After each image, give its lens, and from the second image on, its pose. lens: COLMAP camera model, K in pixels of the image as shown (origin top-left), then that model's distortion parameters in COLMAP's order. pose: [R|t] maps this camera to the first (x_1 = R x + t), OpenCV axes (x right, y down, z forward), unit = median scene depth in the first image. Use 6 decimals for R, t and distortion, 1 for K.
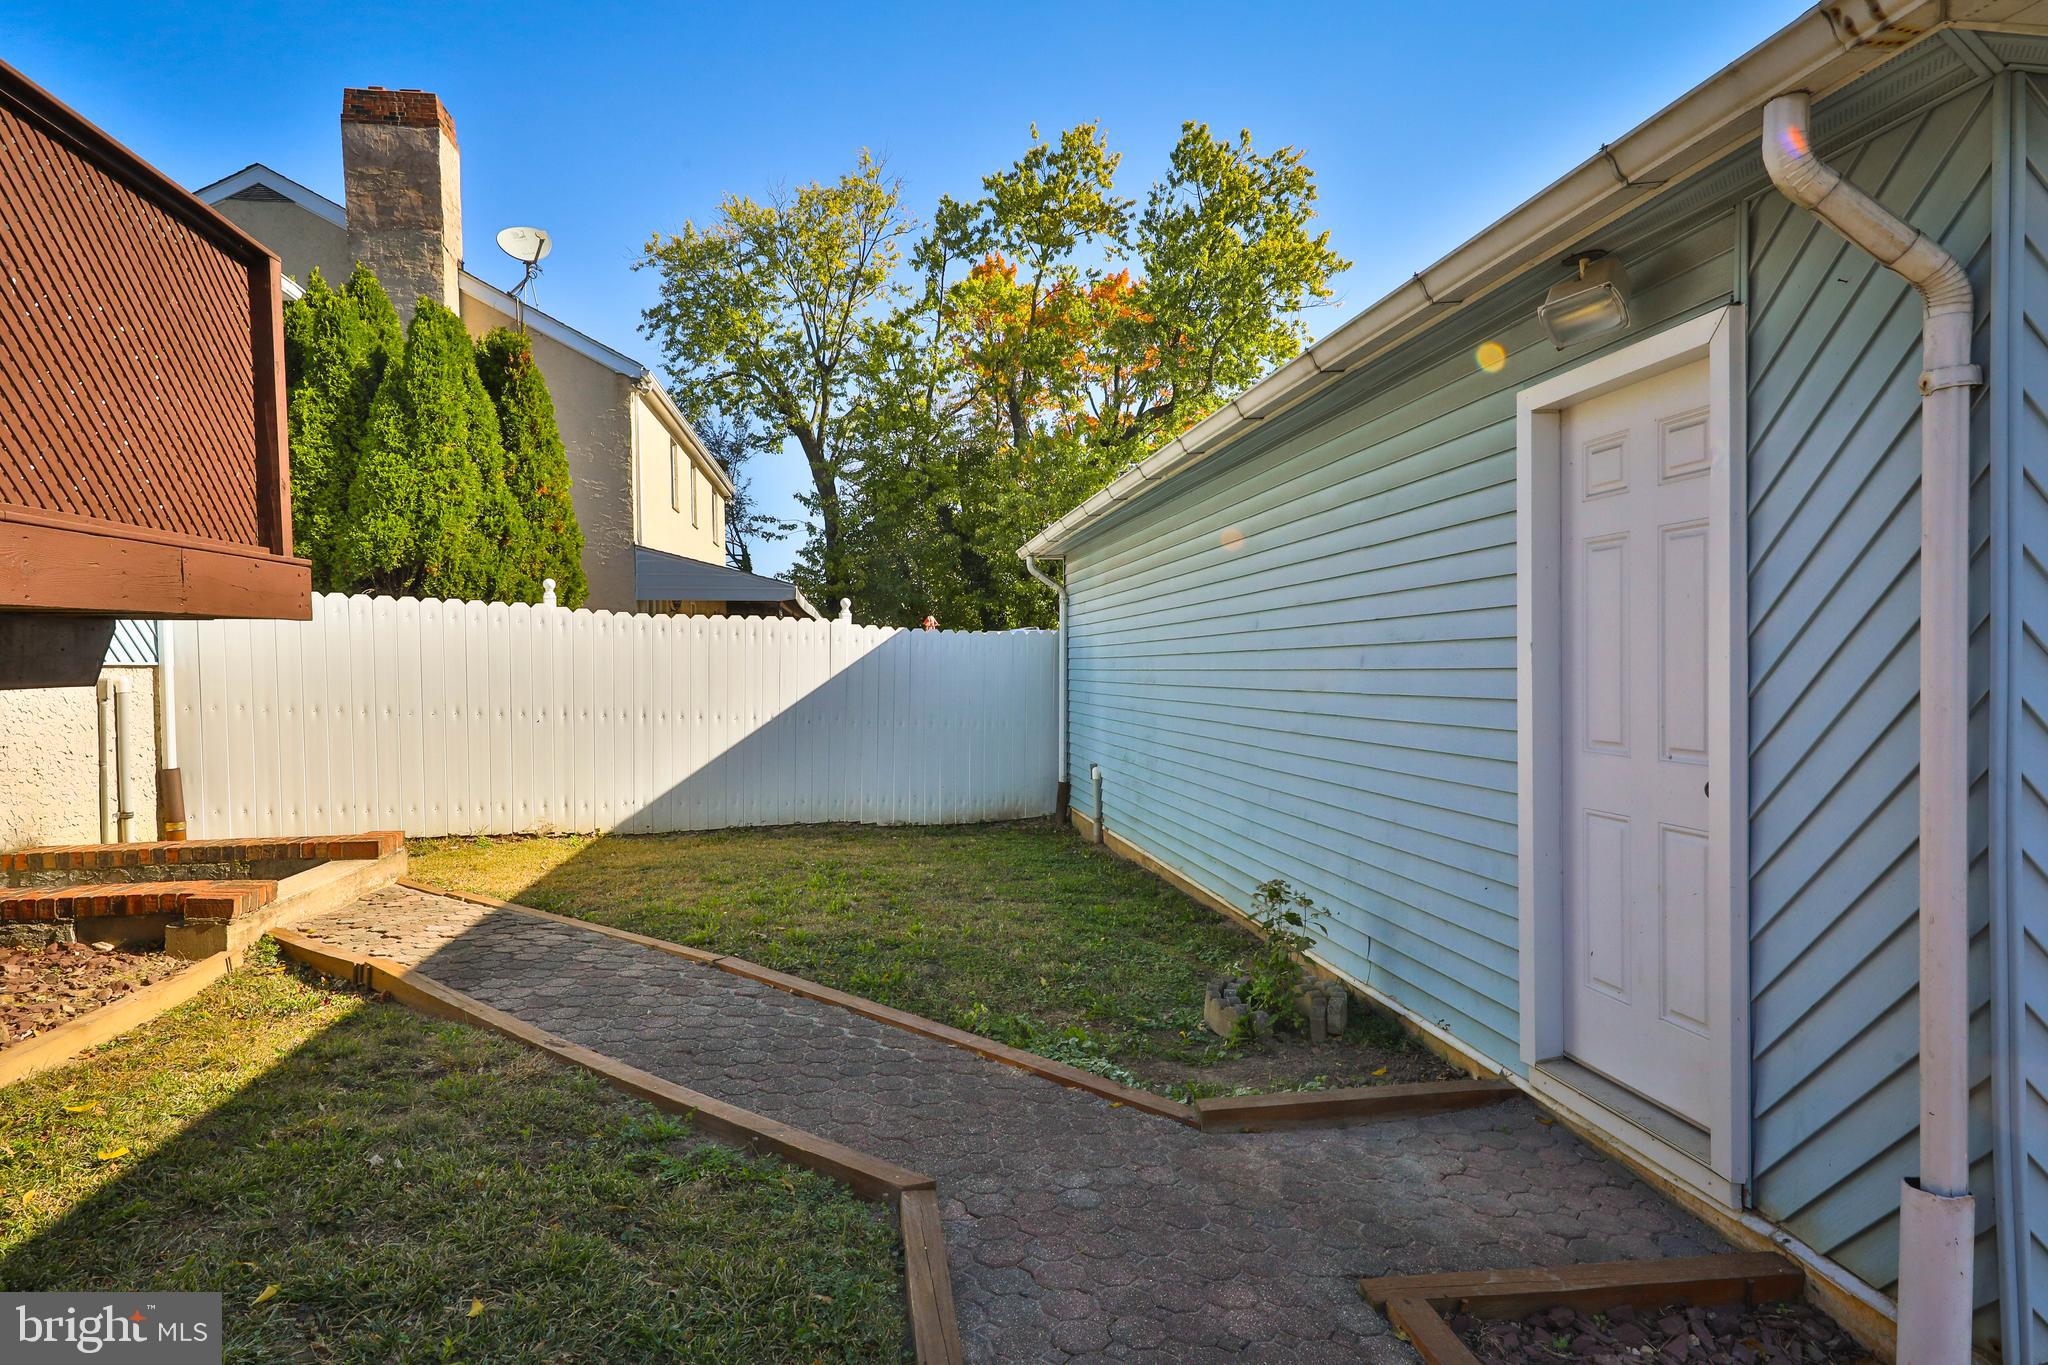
lens RADIAL K [[1108.3, 0, 1024.0], [0, 1108.3, 682.5], [0, 0, 1]] dist [-0.001328, -0.000277]
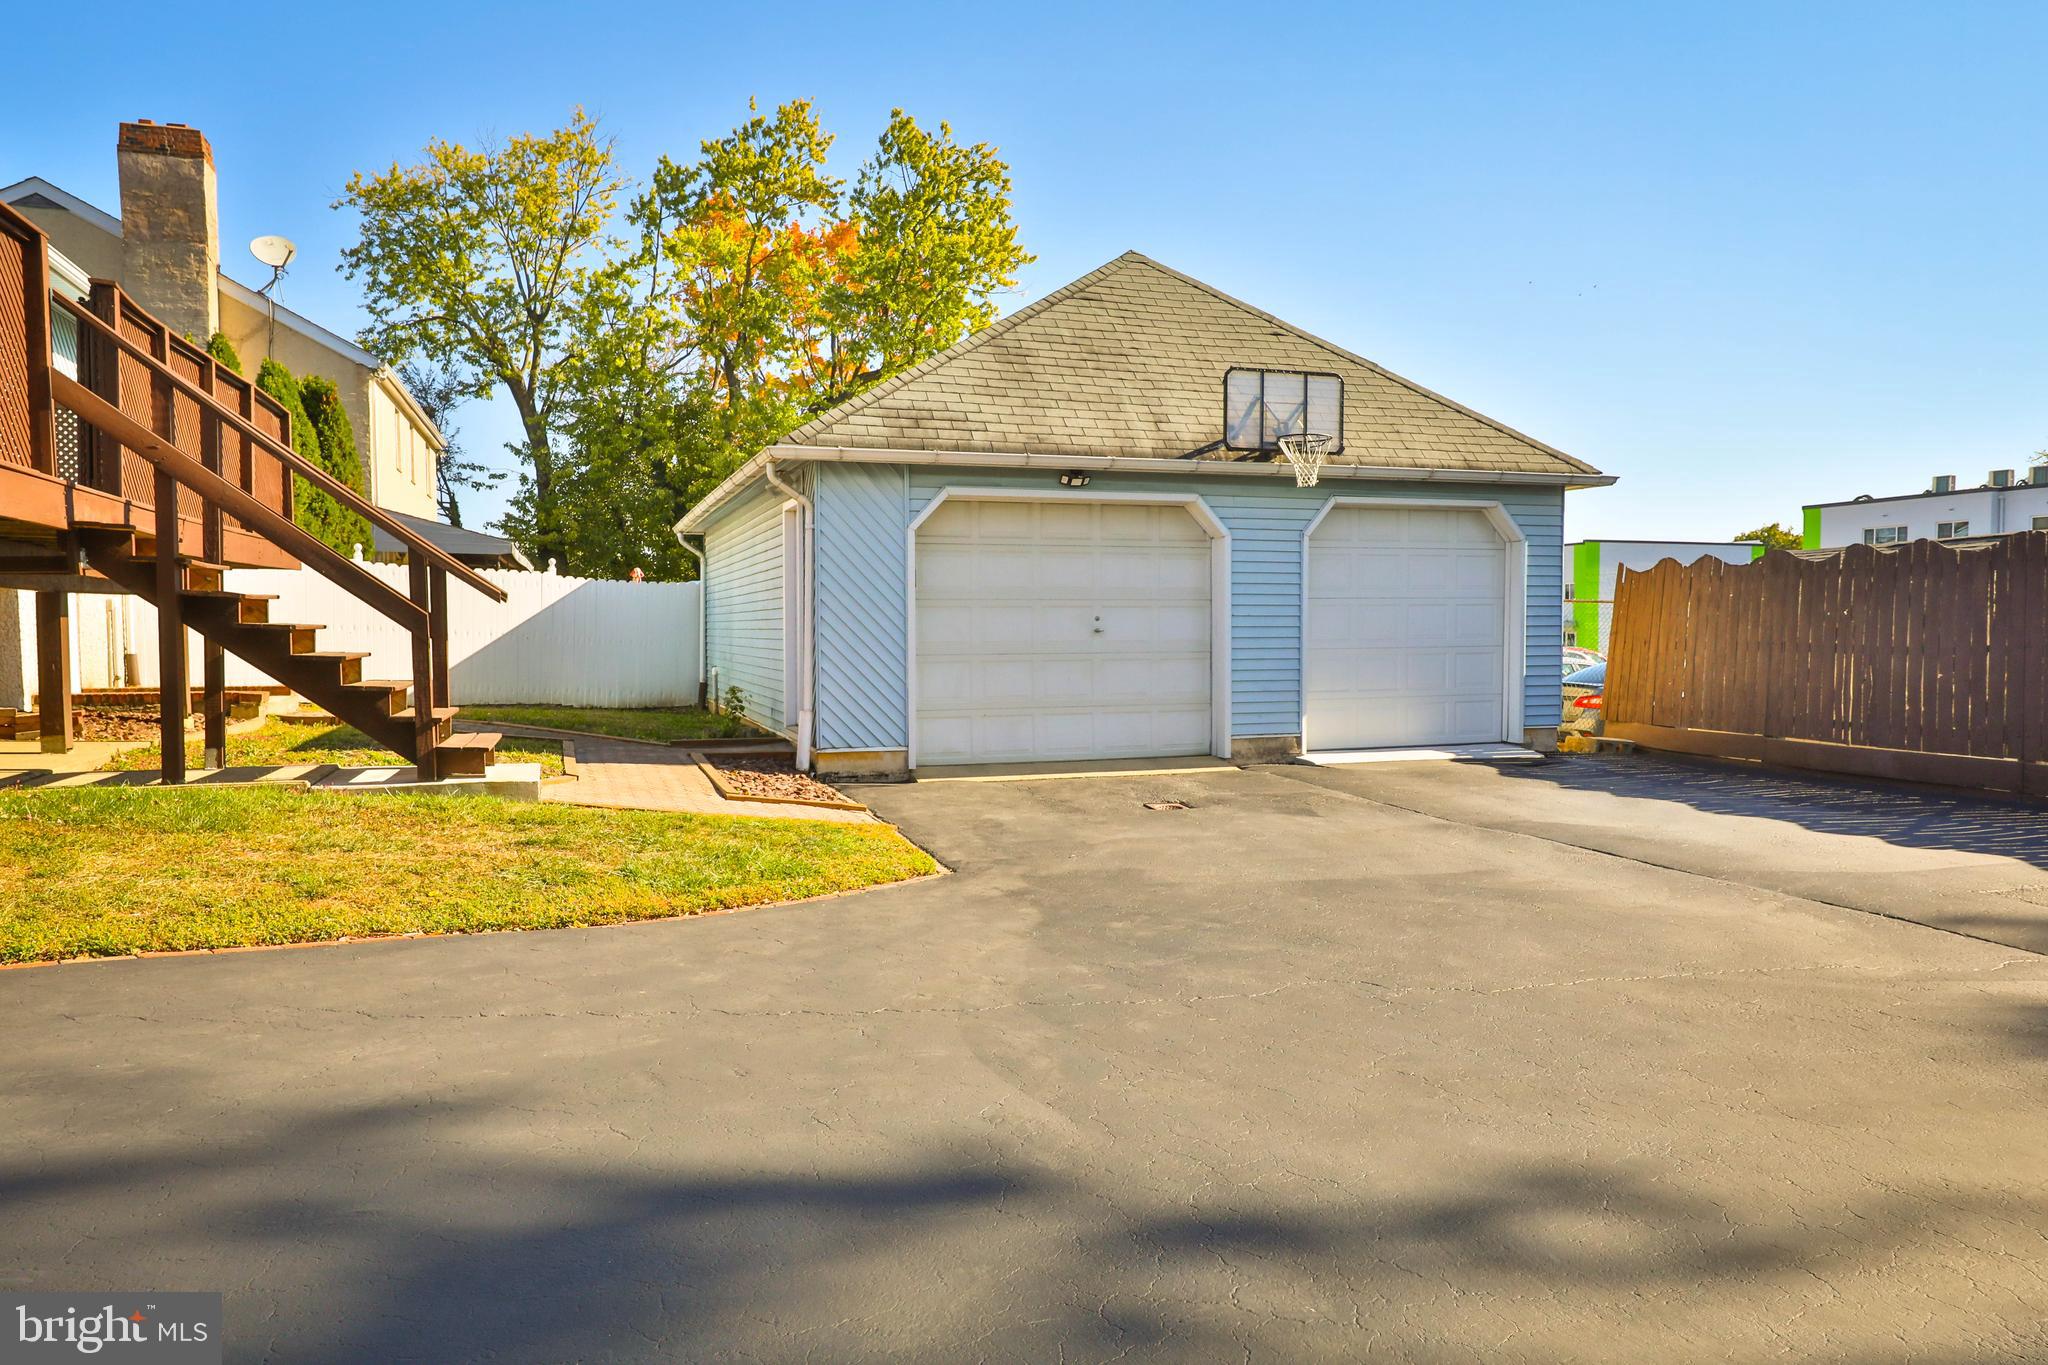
lens RADIAL K [[1257.4, 0, 1024.0], [0, 1257.4, 682.5], [0, 0, 1]] dist [-0.036576, 0.027137]
pose [[0.981163, 0.003152, 0.193156, 0.037707], [-0.008866, 0.999548, 0.028725, 0.010420], [-0.192978, -0.029896, 0.980748, -0.214194]]
